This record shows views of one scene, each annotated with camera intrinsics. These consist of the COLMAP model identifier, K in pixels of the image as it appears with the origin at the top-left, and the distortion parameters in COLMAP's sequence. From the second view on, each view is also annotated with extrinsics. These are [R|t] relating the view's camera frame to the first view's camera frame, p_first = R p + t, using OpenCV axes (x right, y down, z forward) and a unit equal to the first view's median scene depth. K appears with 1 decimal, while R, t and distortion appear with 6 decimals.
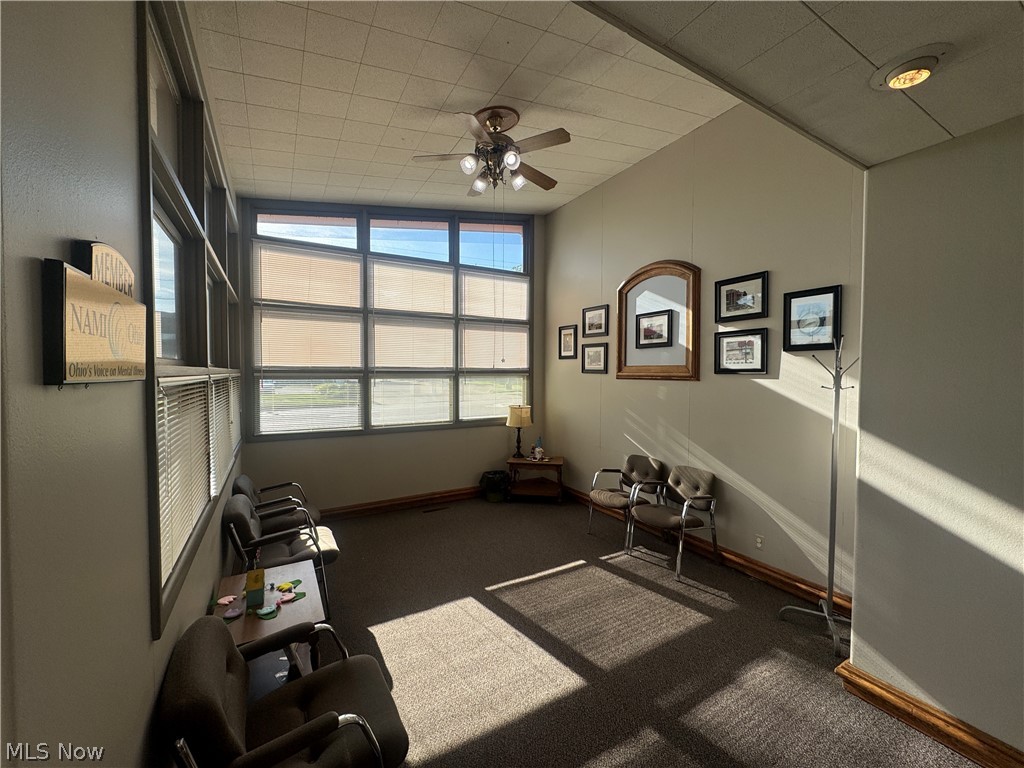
lens RADIAL K [[410.5, 0, 512.2], [0, 410.5, 371.6], [0, 0, 1]] dist [0.068671, 0.000029]
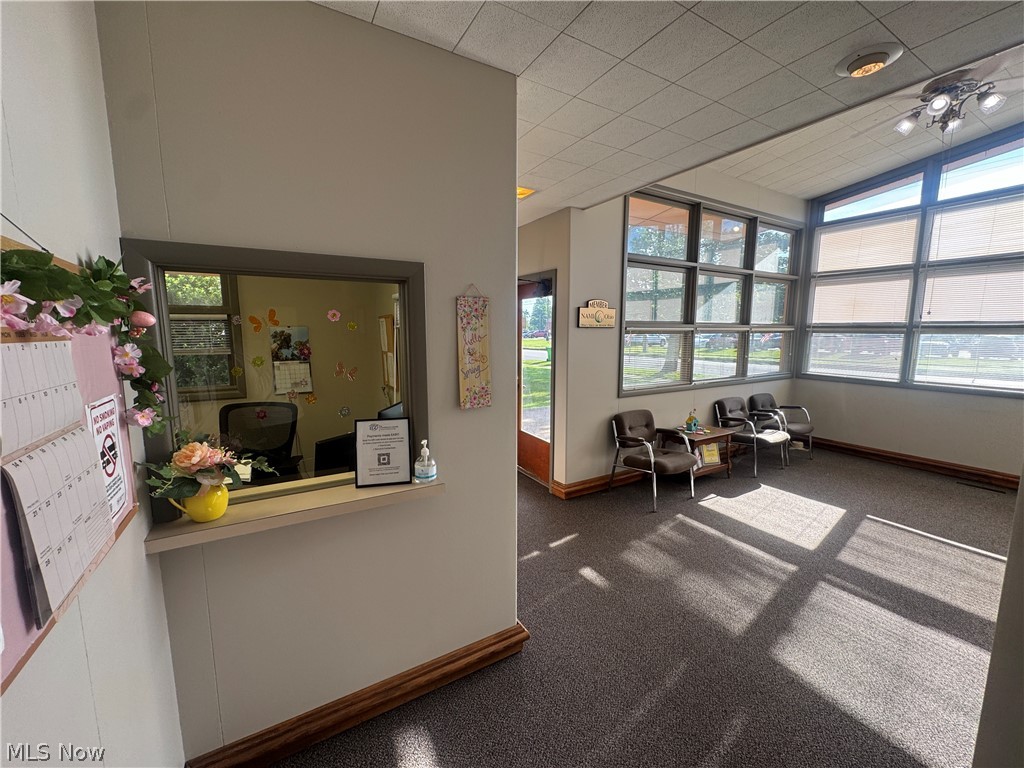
lens RADIAL K [[411.4, 0, 512.0], [0, 411.4, 384.0], [0, 0, 1]] dist [-0.001508, 0.000162]
pose [[0.001295, 0.129093, -0.991632, 0.675795], [-0.002505, 0.991630, 0.129090, 0.011344], [0.999996, 0.002317, 0.001608, 0.011408]]
